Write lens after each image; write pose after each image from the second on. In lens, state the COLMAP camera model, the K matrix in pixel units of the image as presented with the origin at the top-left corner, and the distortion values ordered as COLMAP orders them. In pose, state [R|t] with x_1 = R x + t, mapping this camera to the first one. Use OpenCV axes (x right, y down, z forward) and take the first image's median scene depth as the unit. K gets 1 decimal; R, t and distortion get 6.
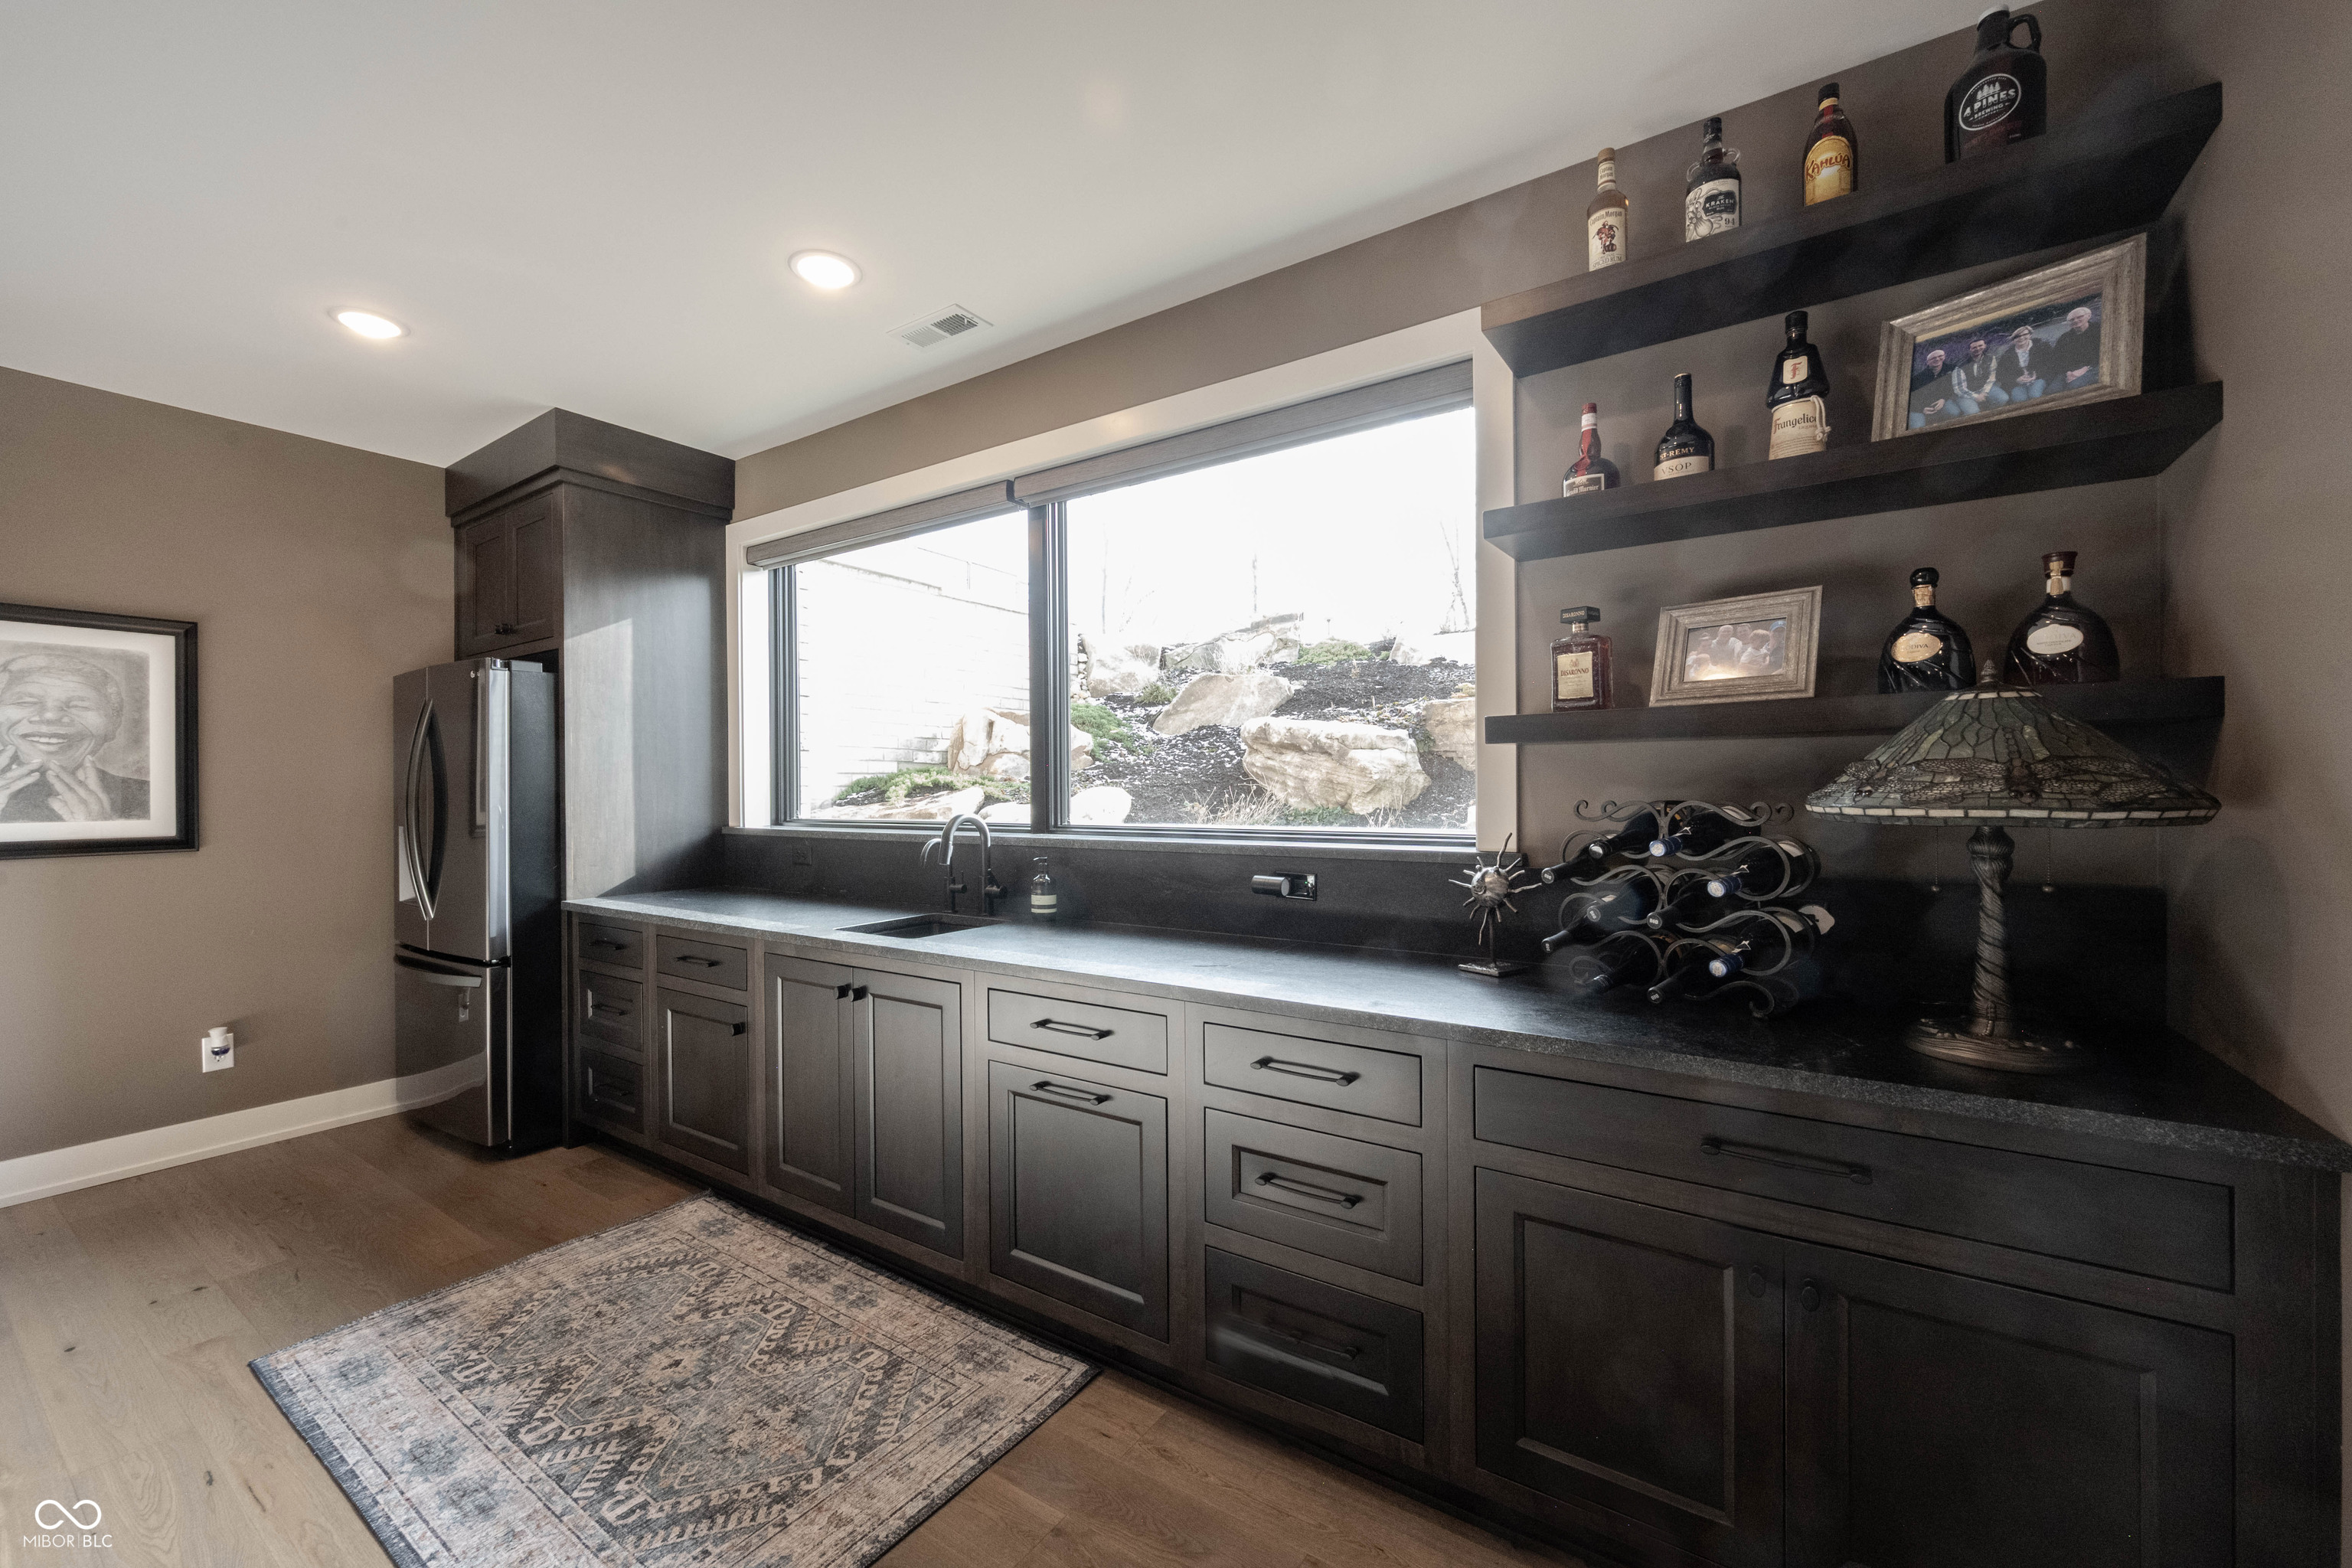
lens RADIAL K [[924.4, 0, 1174.5], [0, 924.4, 796.6], [0, 0, 1]] dist [-0.001779, 0.000368]
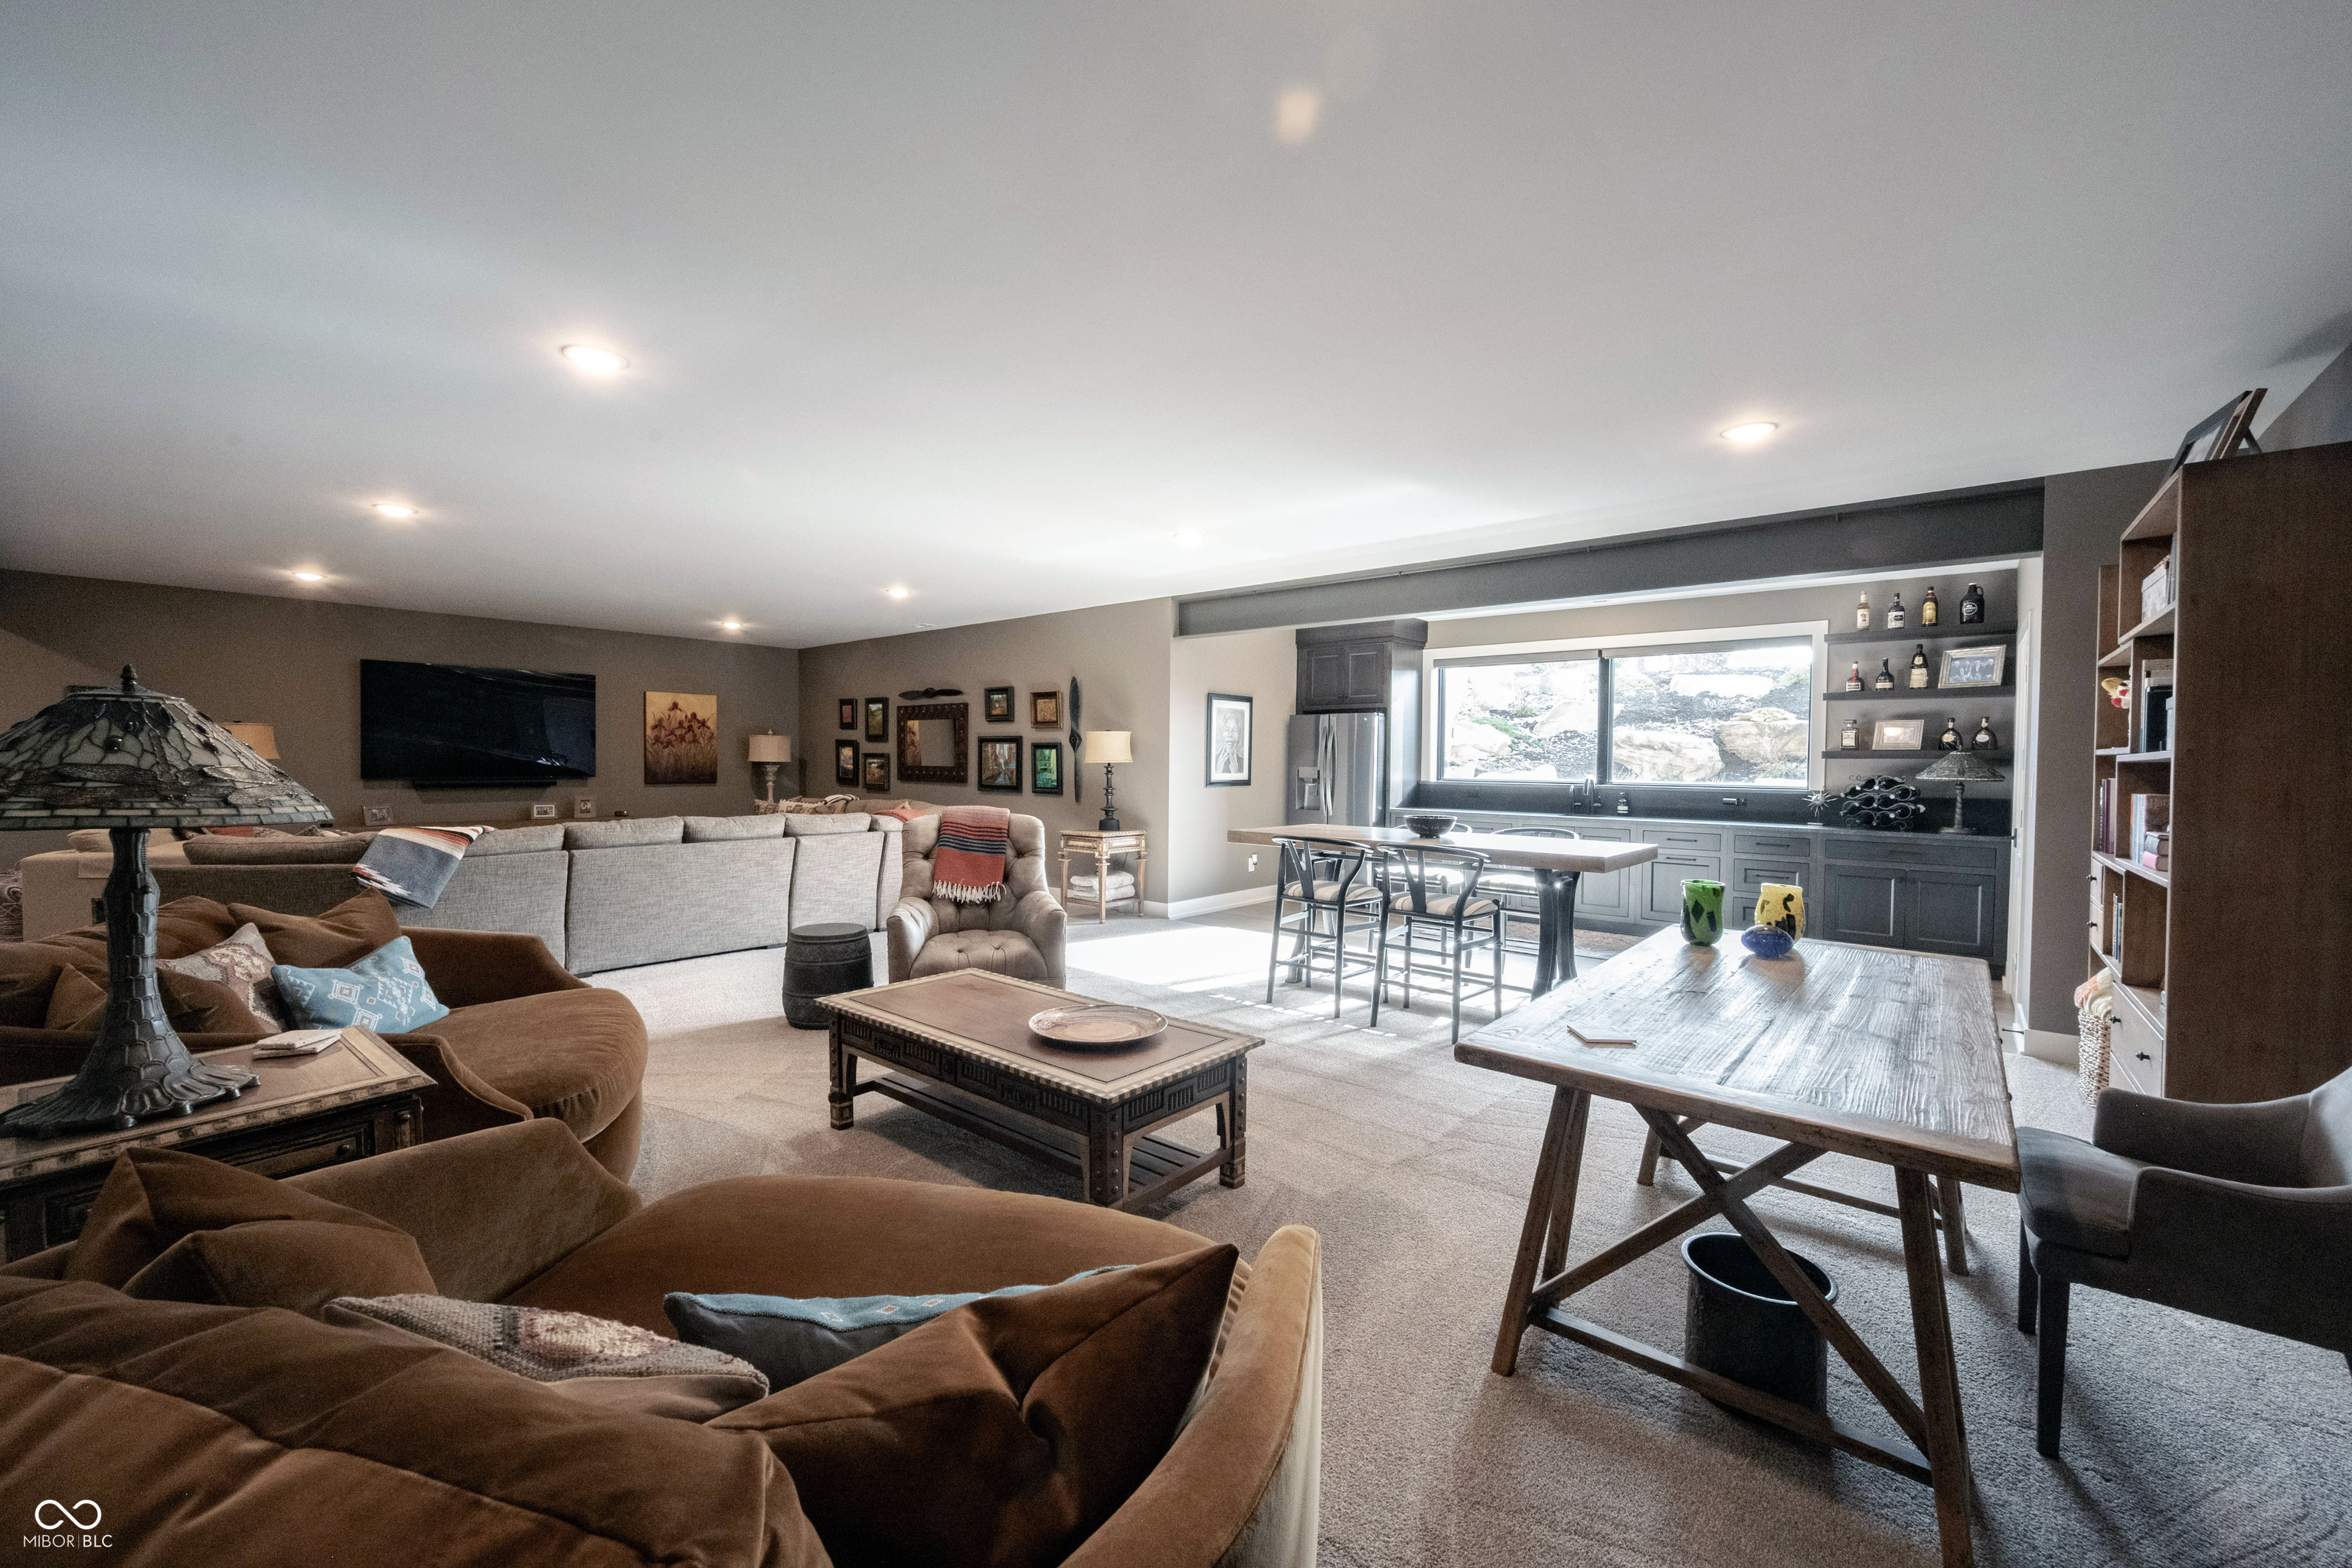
lens RADIAL K [[924.4, 0, 1171.9], [0, 924.4, 785.2], [0, 0, 1]] dist [-0.001779, 0.000368]
pose [[0.993426, 0.020304, -0.112664, -1.639972], [-0.018289, 0.999654, 0.018891, 0.022557], [0.113009, -0.016706, 0.993454, -2.645814]]
